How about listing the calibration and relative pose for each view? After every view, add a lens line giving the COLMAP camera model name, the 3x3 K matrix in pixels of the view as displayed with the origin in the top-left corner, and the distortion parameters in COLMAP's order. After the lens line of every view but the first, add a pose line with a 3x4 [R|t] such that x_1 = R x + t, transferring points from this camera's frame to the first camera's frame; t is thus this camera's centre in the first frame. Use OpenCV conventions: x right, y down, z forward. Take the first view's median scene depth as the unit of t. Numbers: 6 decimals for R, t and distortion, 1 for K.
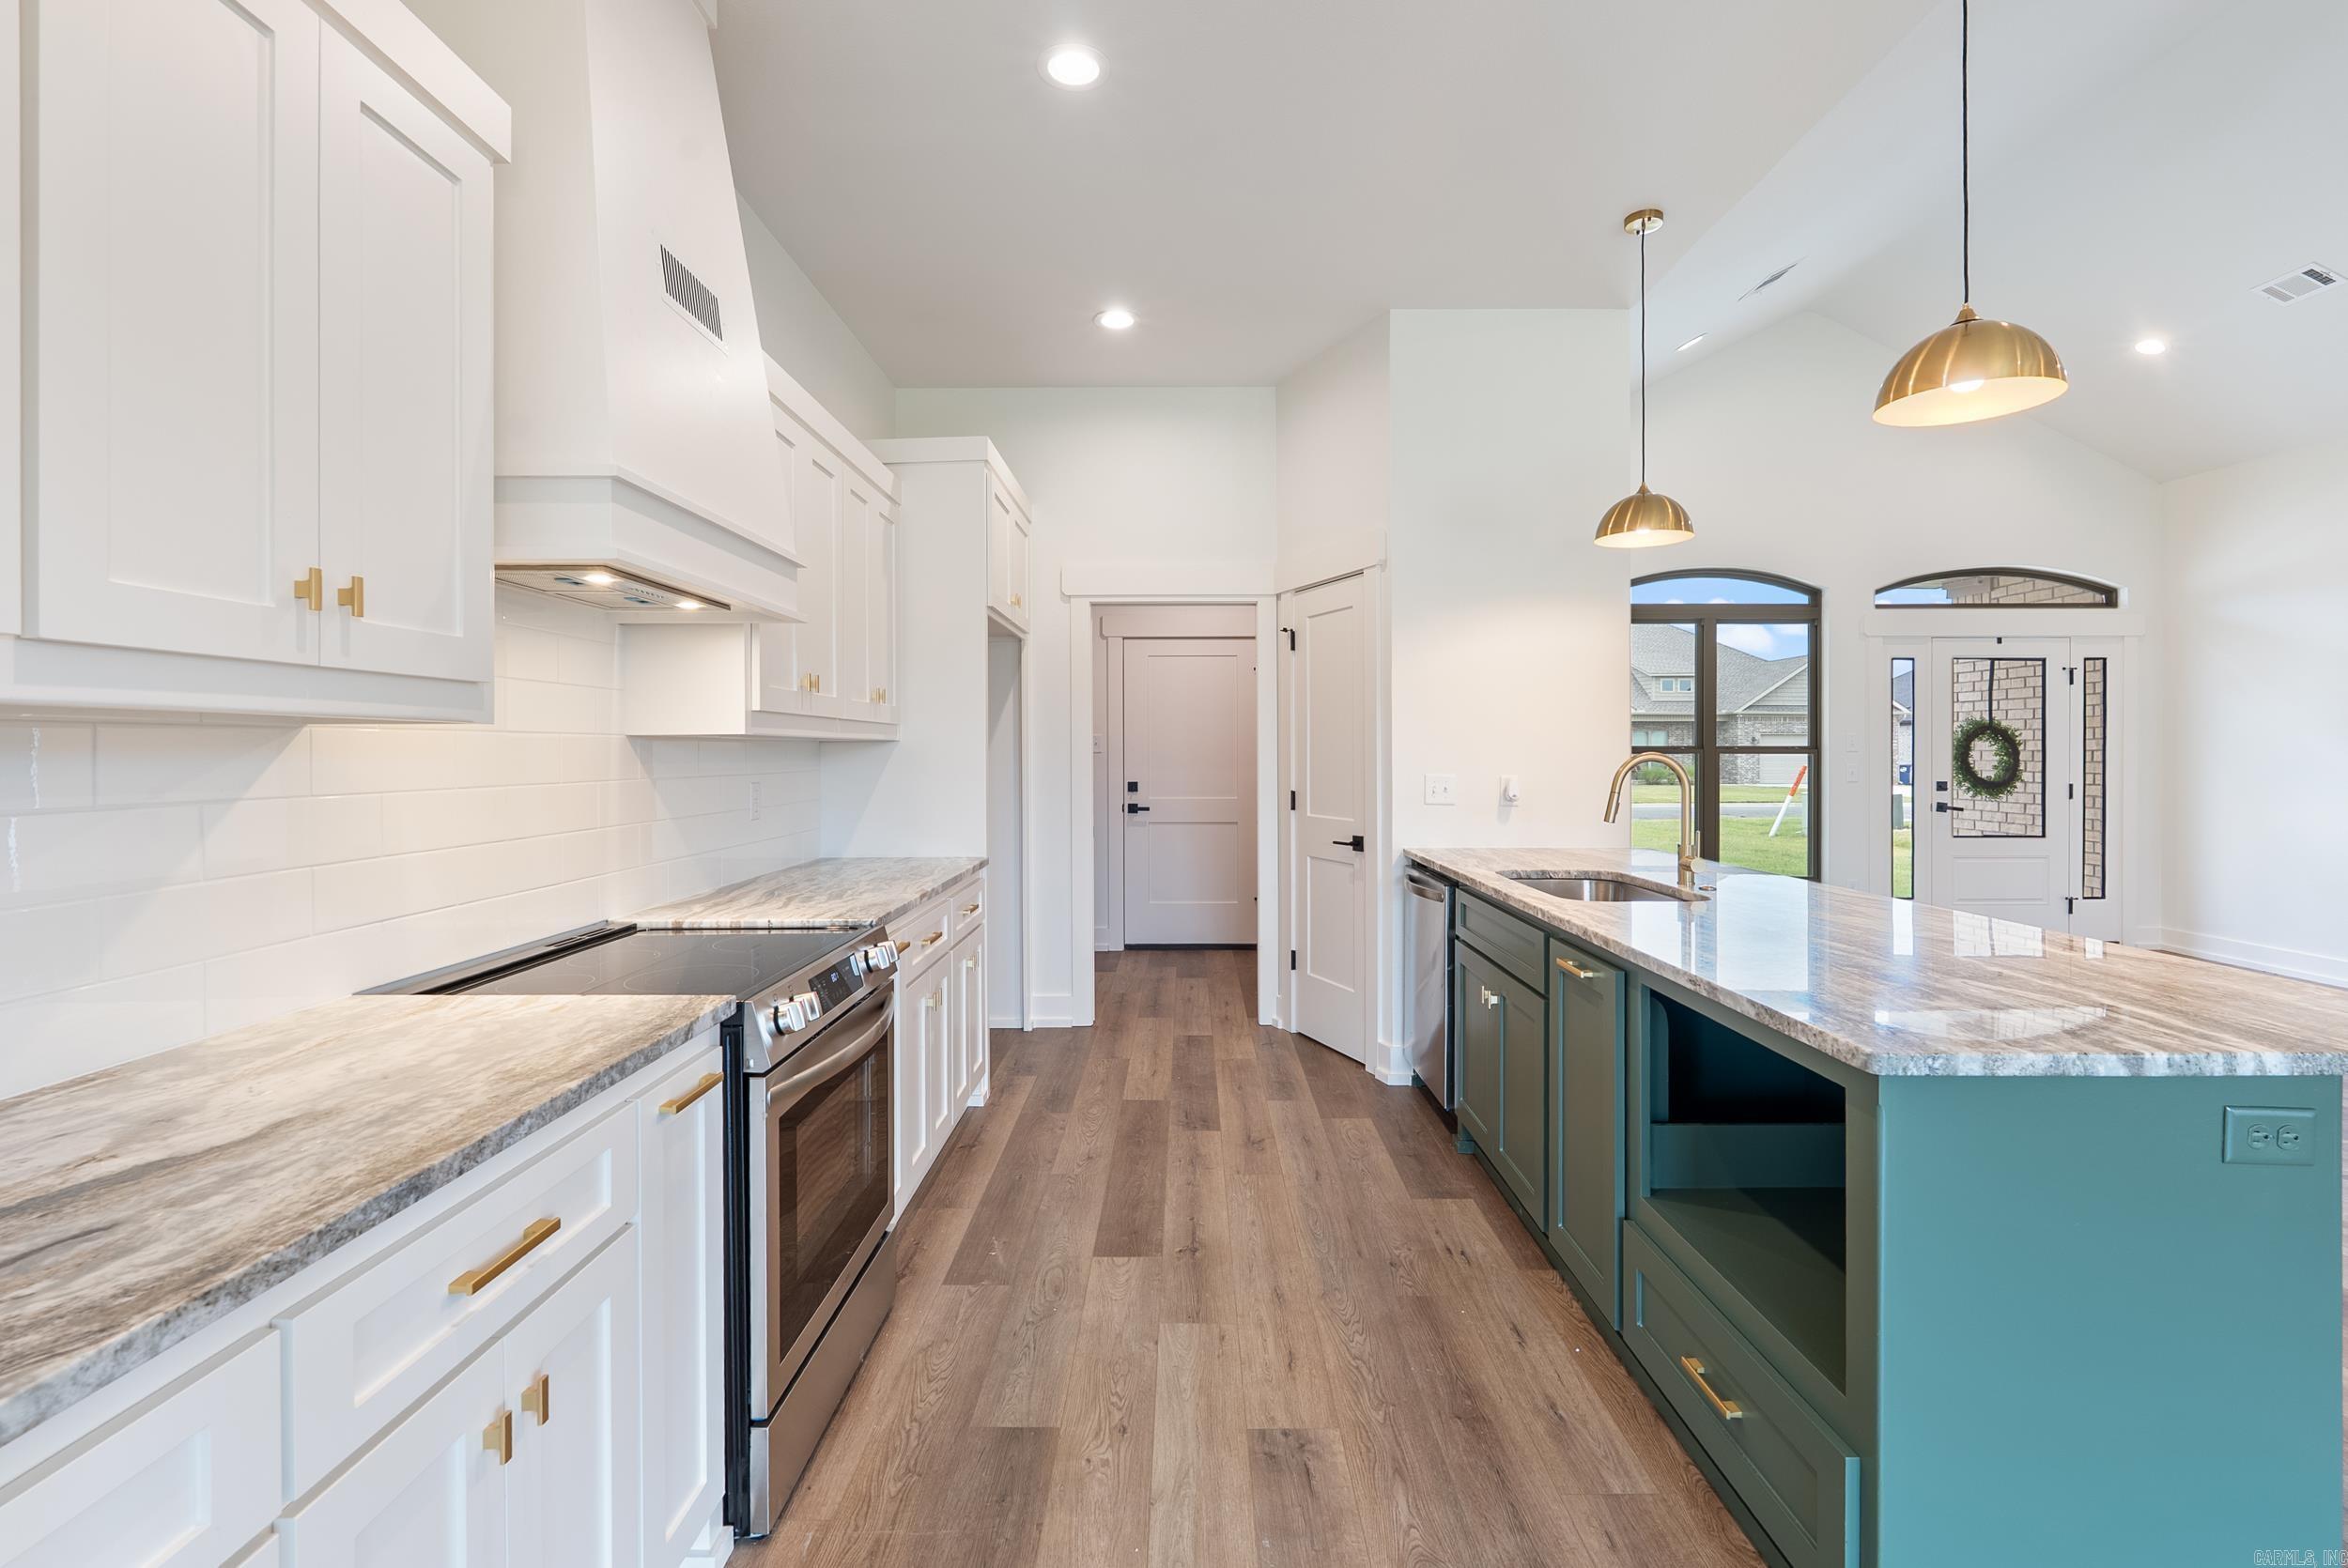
lens RADIAL K [[1040.1, 0, 1162.0], [0, 1040.1, 759.9], [0, 0, 1]] dist [-0.006898, 0.000905]
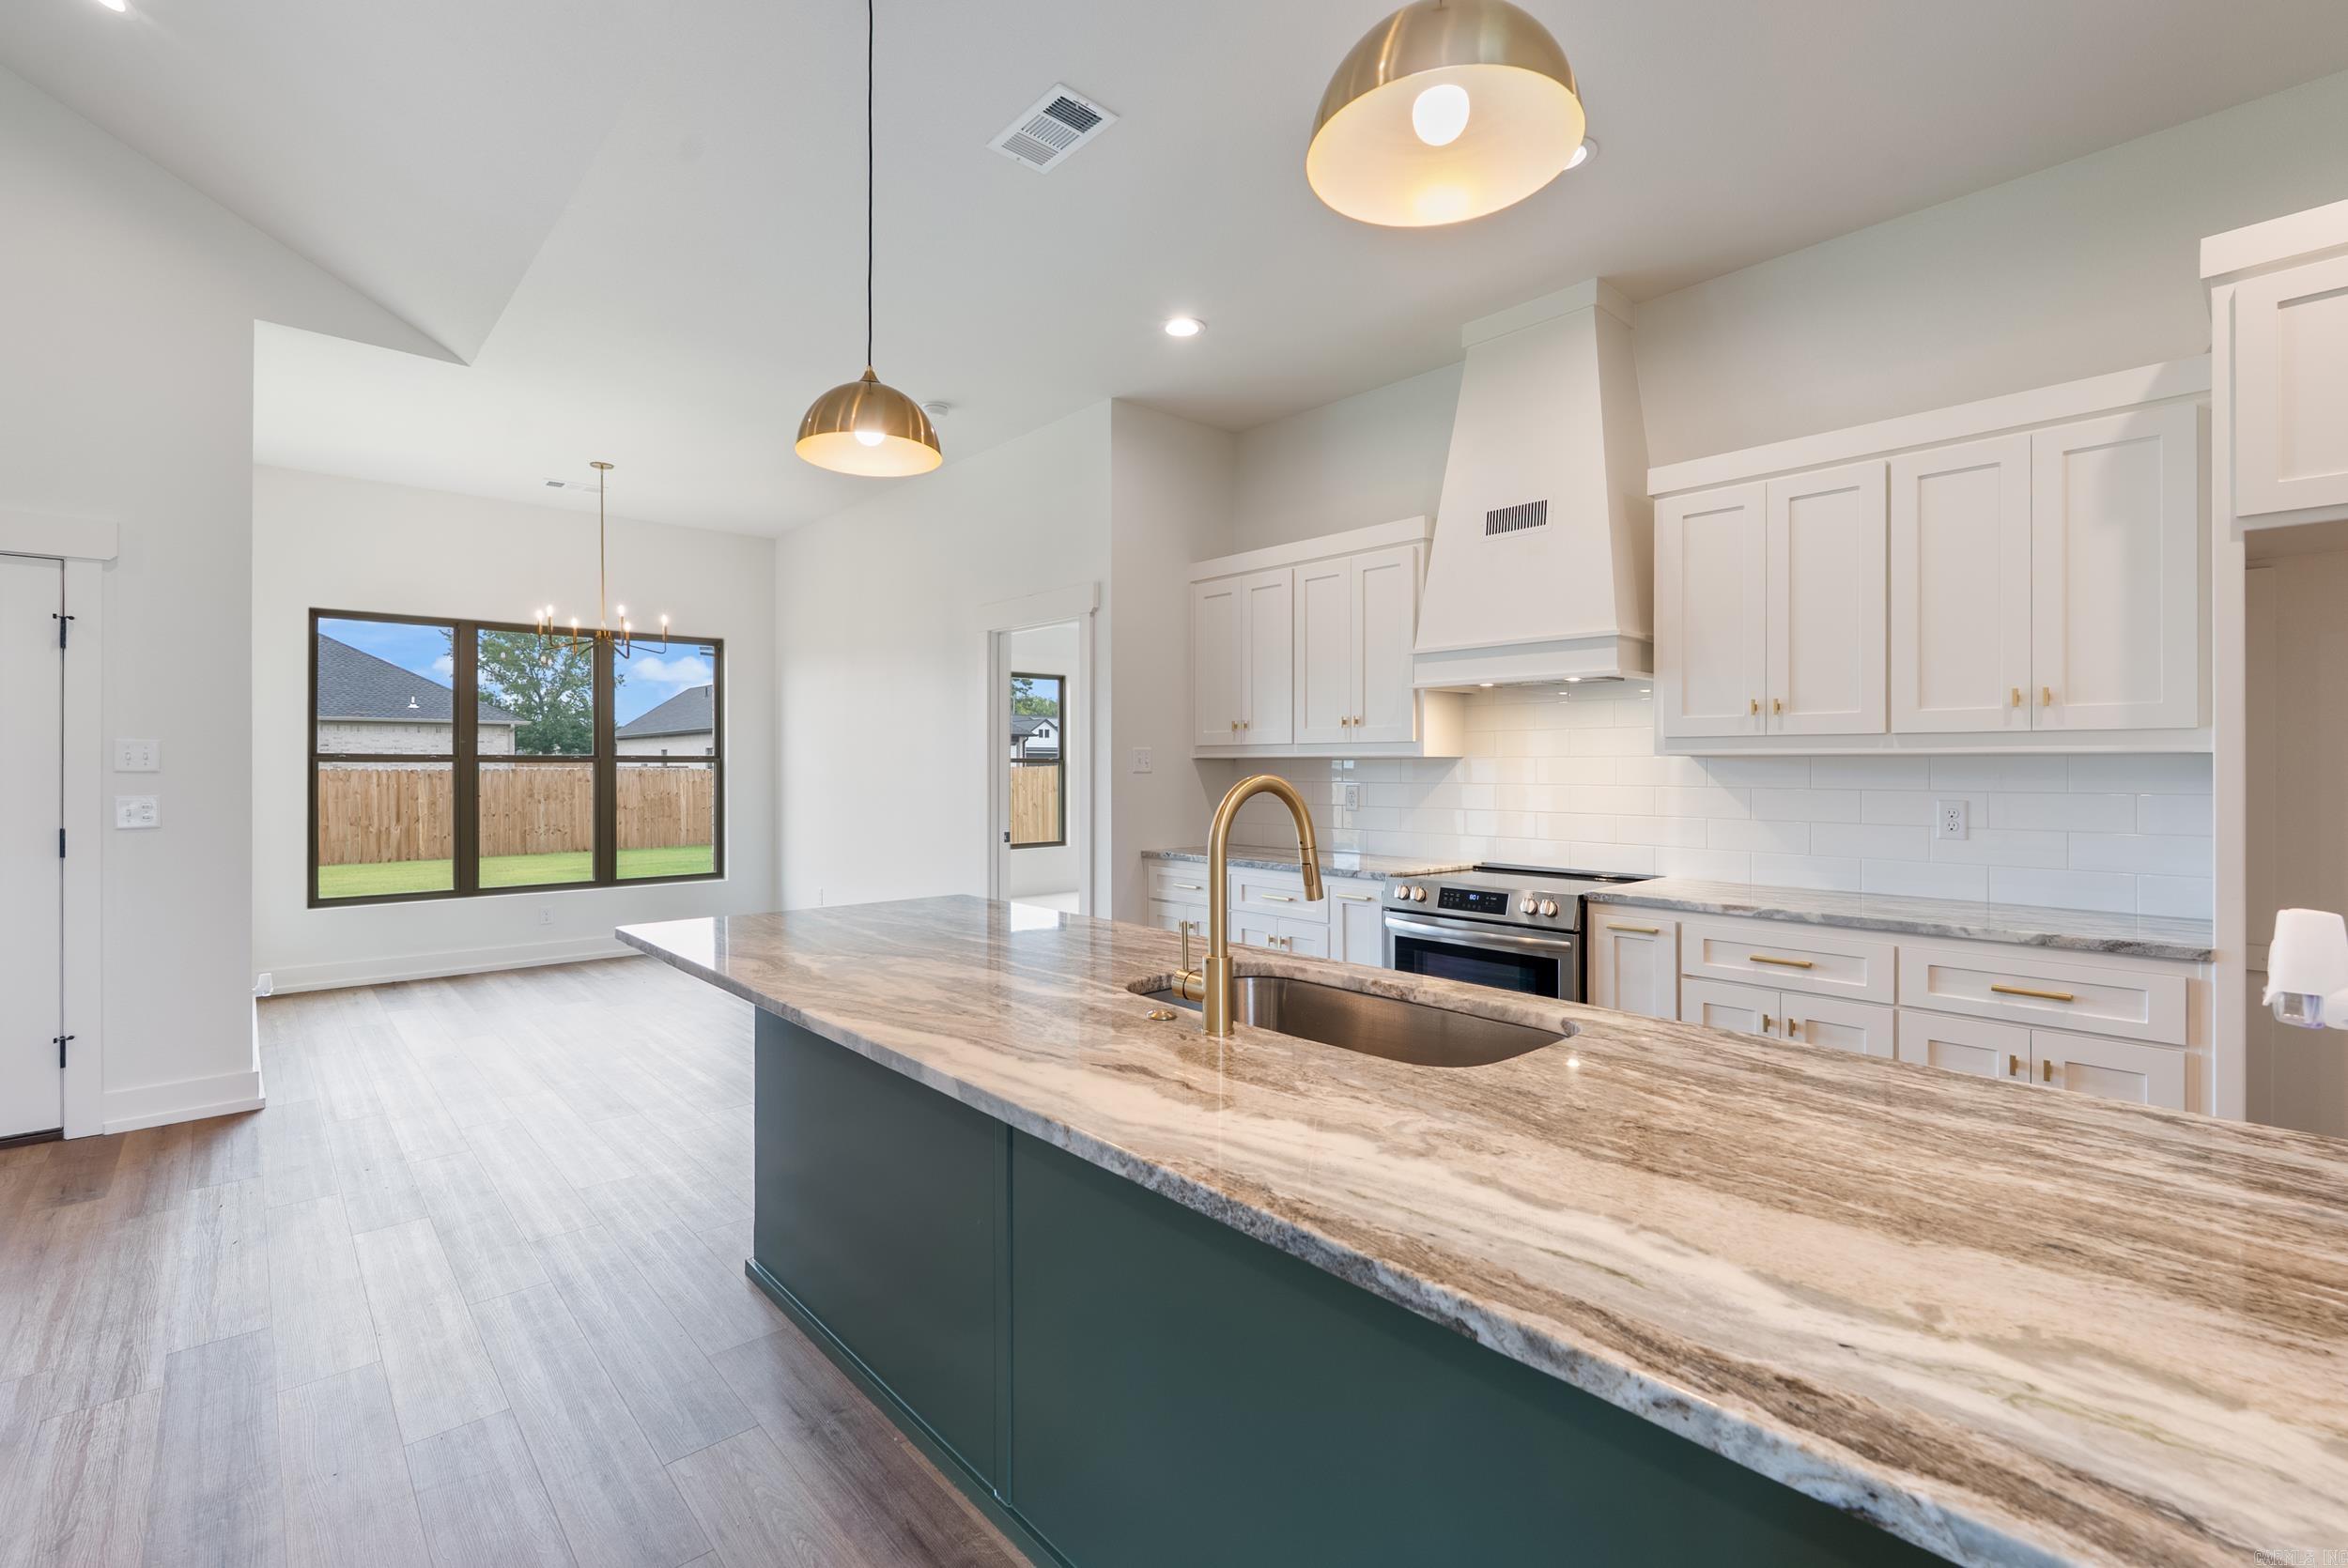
lens RADIAL K [[1040.1, 0, 1175.3], [0, 1040.1, 764.9], [0, 0, 1]] dist [-0.006898, 0.000905]
pose [[-0.739058, 0.001610, -0.673640, 0.801021], [-0.004025, 0.999969, 0.006806, -0.014422], [0.673630, 0.007742, -0.739028, 1.251894]]
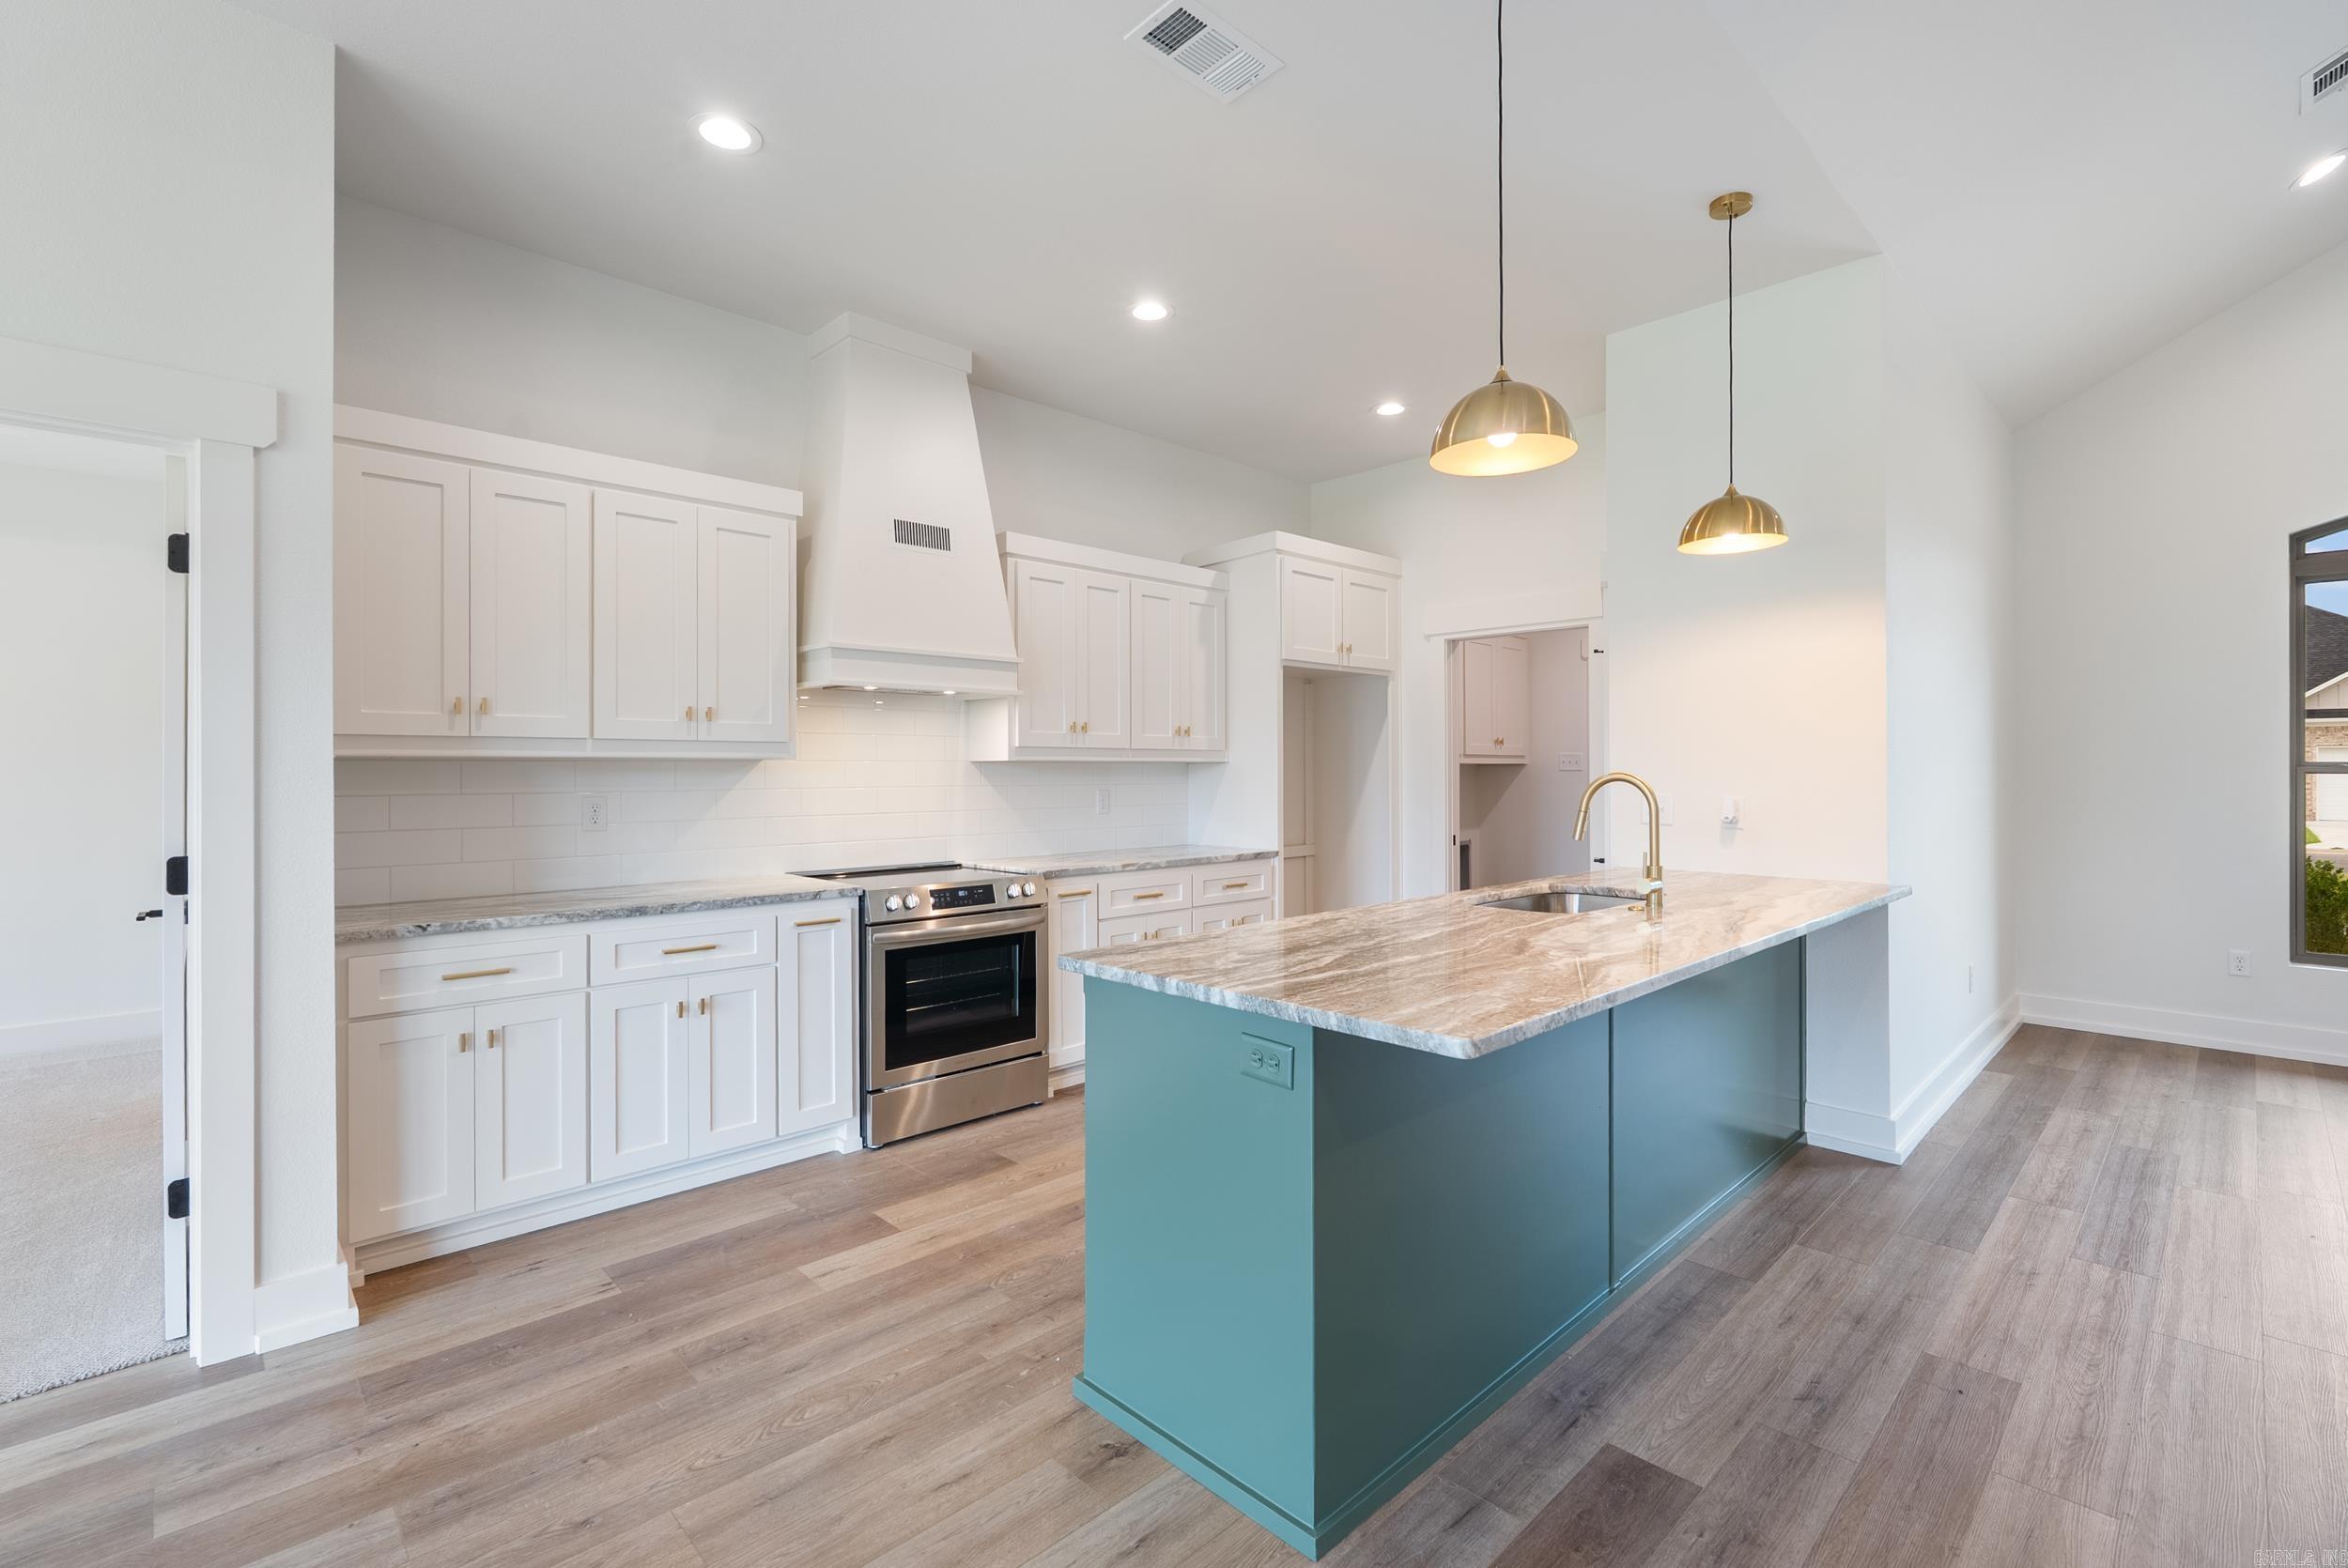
lens RADIAL K [[1040.1, 0, 1174.3], [0, 1040.1, 769.0], [0, 0, 1]] dist [-0.006898, 0.000905]
pose [[0.696234, 0.001380, -0.717814, 0.828940], [-0.005712, 0.999977, -0.003618, -0.004286], [0.717792, 0.006619, 0.696226, -0.012520]]
